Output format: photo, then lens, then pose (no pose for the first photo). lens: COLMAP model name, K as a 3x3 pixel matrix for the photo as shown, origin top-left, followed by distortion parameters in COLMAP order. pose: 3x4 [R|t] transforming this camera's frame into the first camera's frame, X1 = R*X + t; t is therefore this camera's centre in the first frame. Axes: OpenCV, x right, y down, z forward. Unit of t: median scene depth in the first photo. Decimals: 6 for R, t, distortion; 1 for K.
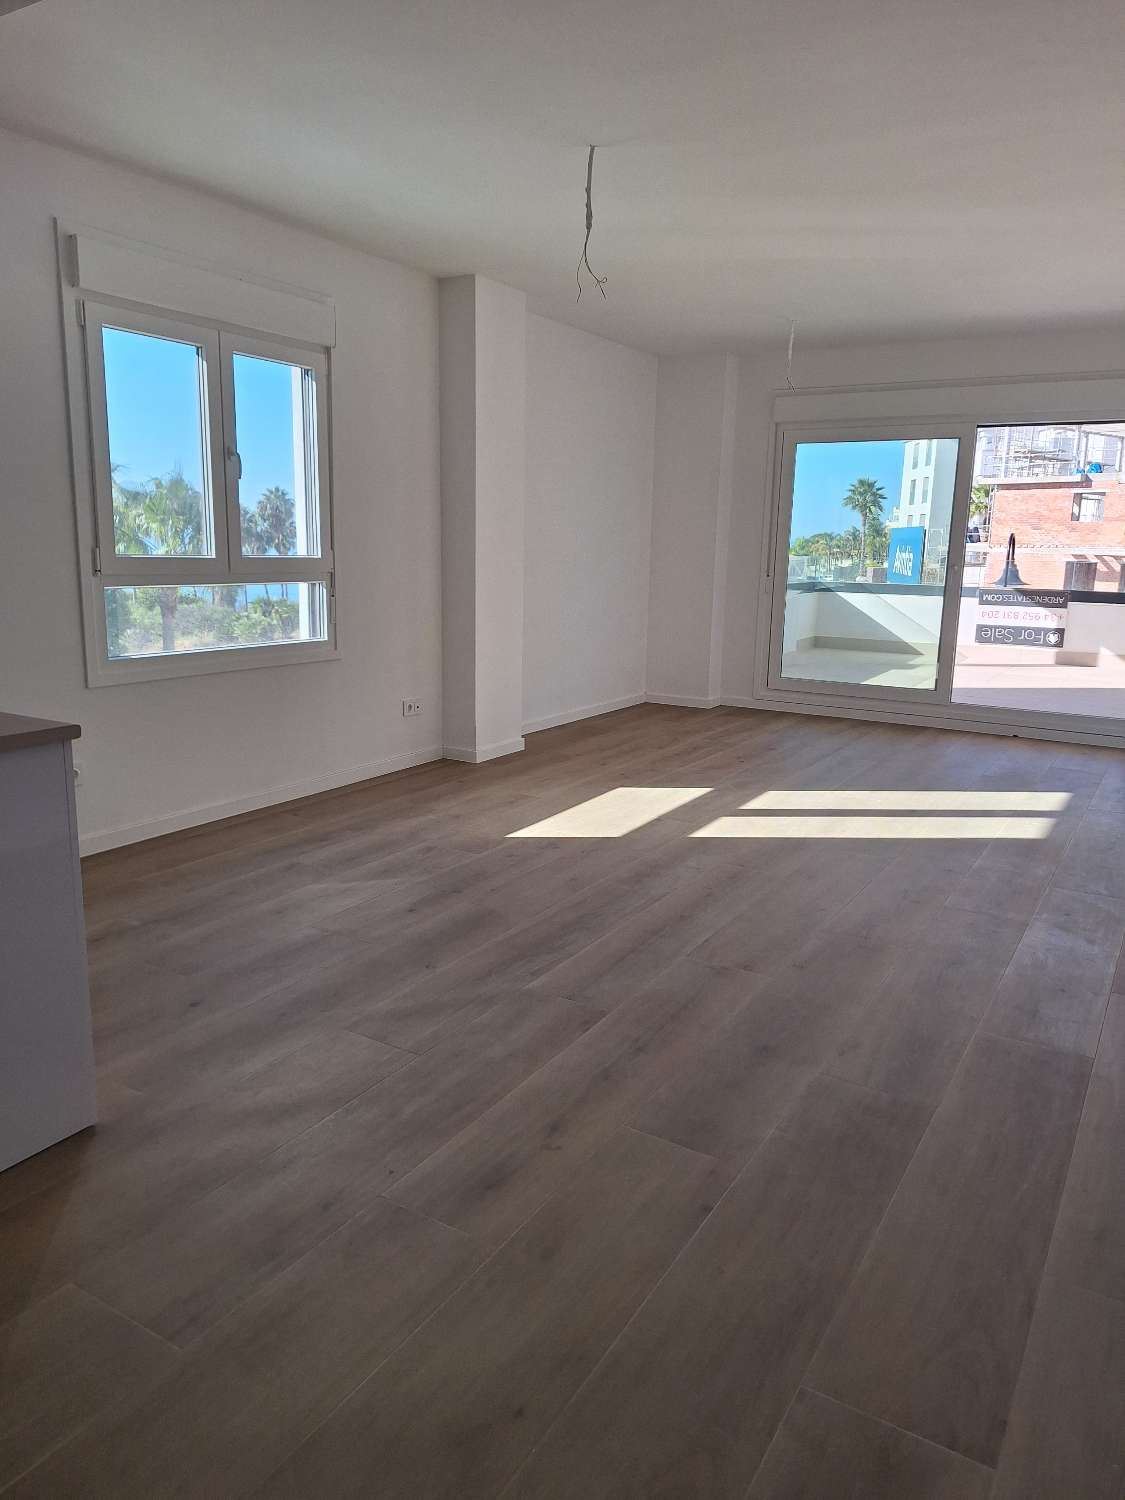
lens RADIAL K [[1035.3, 0, 566.7], [0, 1035.3, 755.6], [0, 0, 1]] dist [0.052184, -0.049319]
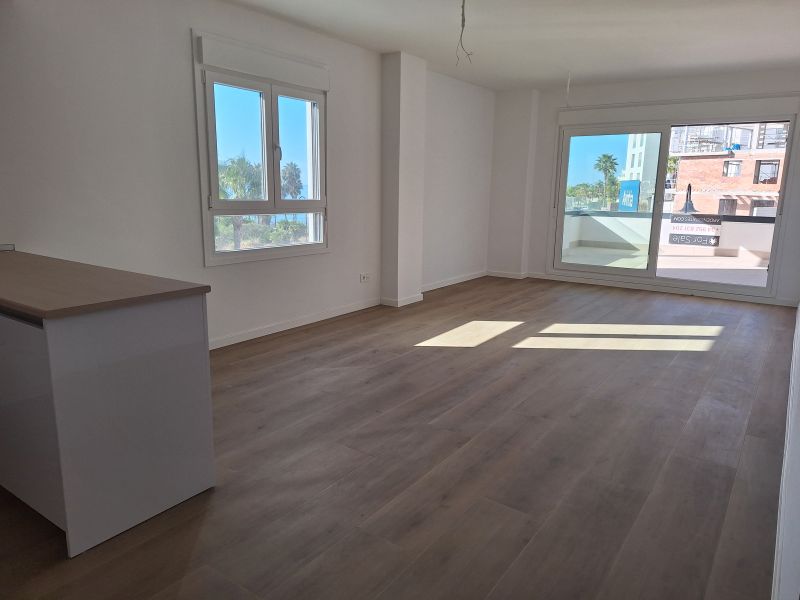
lens RADIAL K [[556.7, 0, 400.6], [0, 556.7, 300.3], [0, 0, 1]] dist [0.044052, -0.042108]
pose [[0.997594, 0.008078, -0.068851, -0.015992], [-0.008531, 0.999944, -0.006280, 0.001825], [0.068796, 0.006852, 0.997607, -0.023409]]
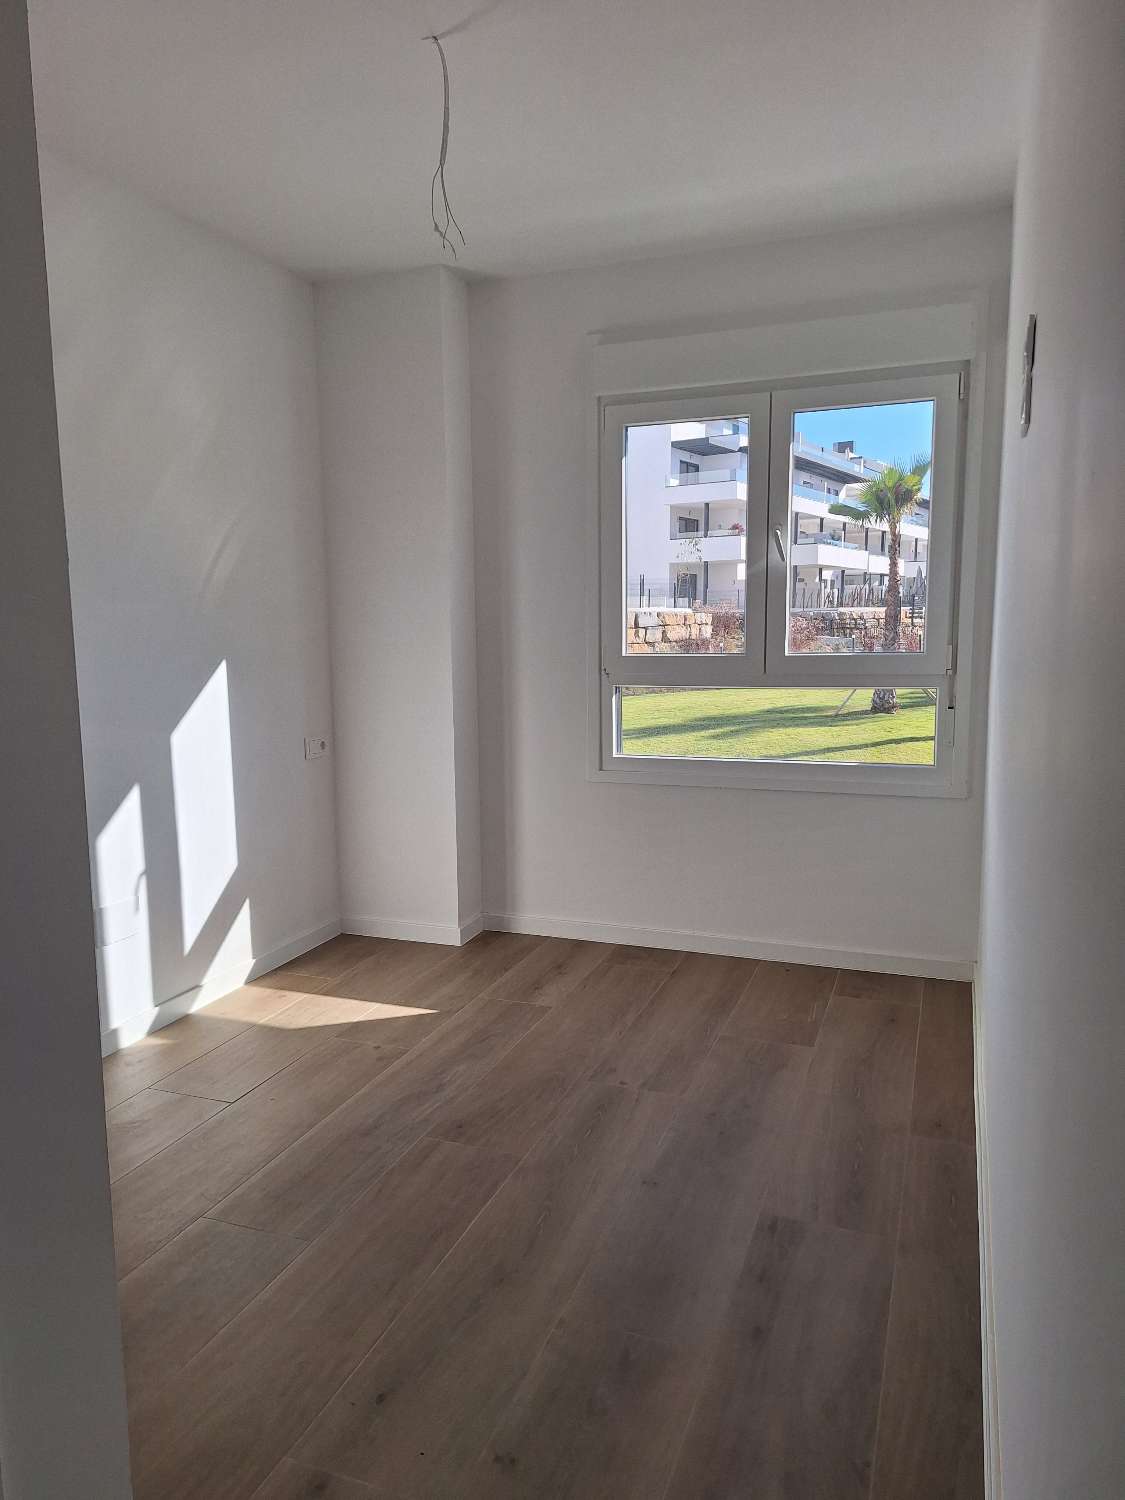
lens RADIAL K [[1035.3, 0, 511.3], [0, 1035.3, 765.4], [0, 0, 1]] dist [0.052184, -0.049319]
pose [[0.151243, 0.129708, -0.979950, 0.527920], [-0.179119, 0.978538, 0.101877, -0.168638], [0.972133, 0.160119, 0.171230, 0.738874]]
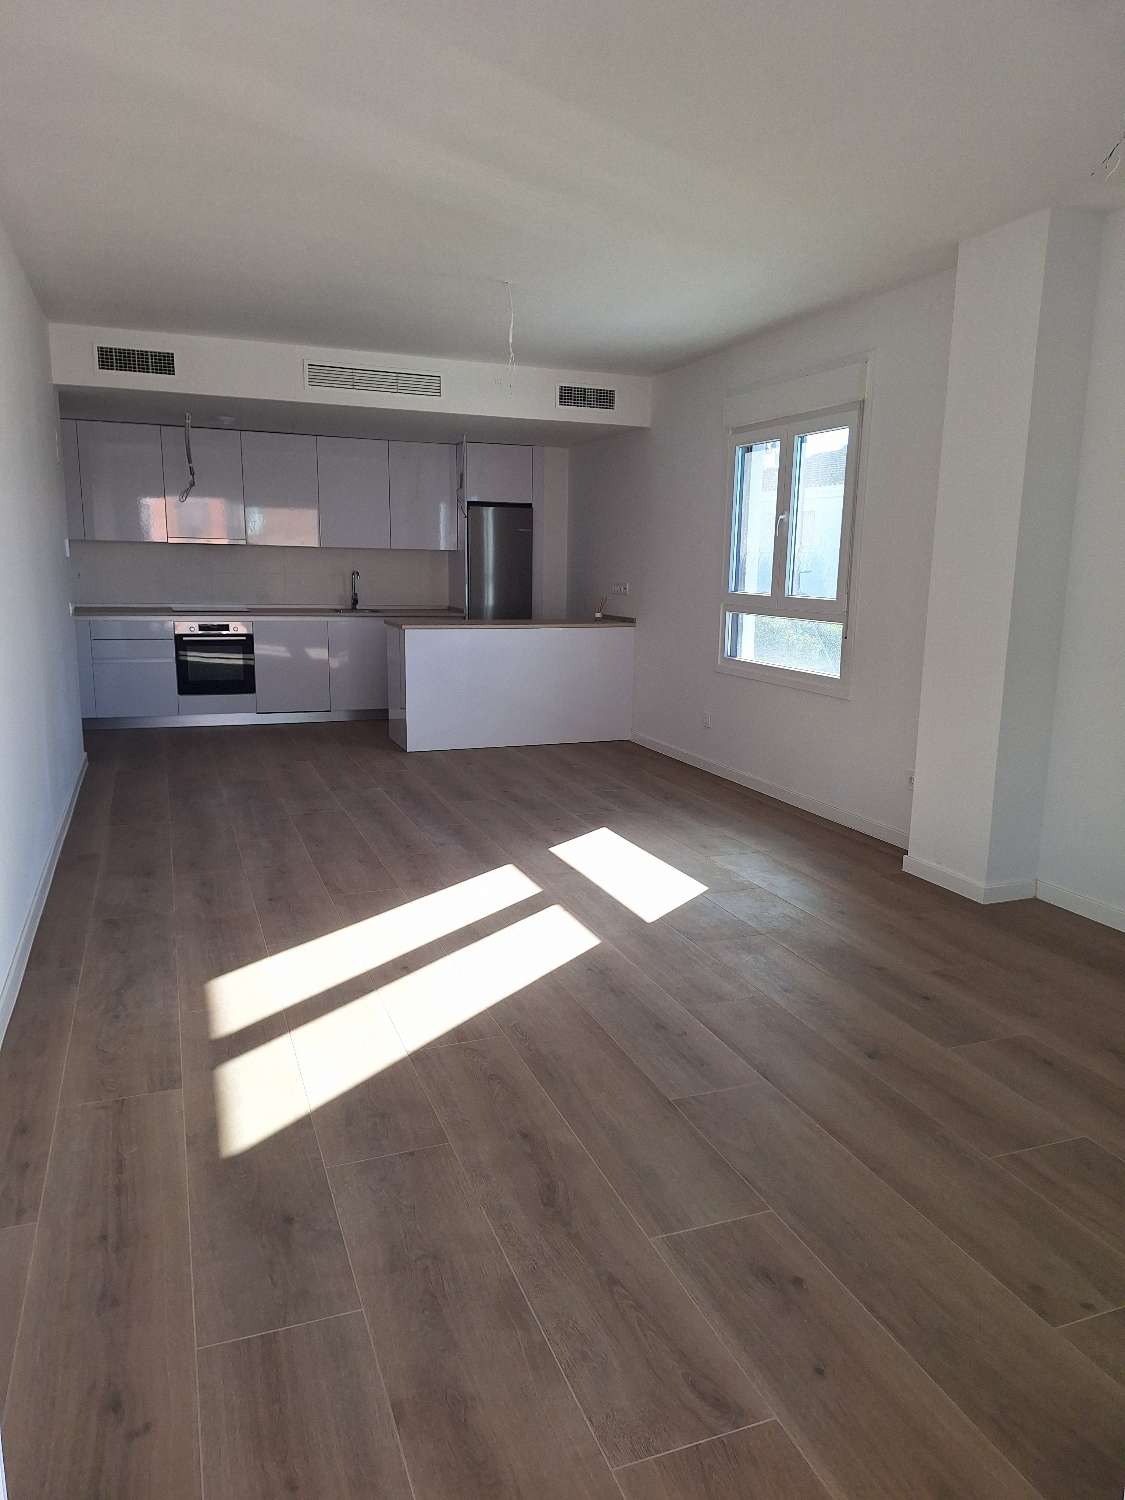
lens RADIAL K [[1035.3, 0, 557.2], [0, 1035.3, 760.9], [0, 0, 1]] dist [0.052184, -0.049319]
pose [[-0.632073, 0.105003, -0.767762, 0.933611], [-0.191157, 0.939030, 0.285799, -0.340527], [0.750961, 0.327409, -0.573463, 1.735003]]
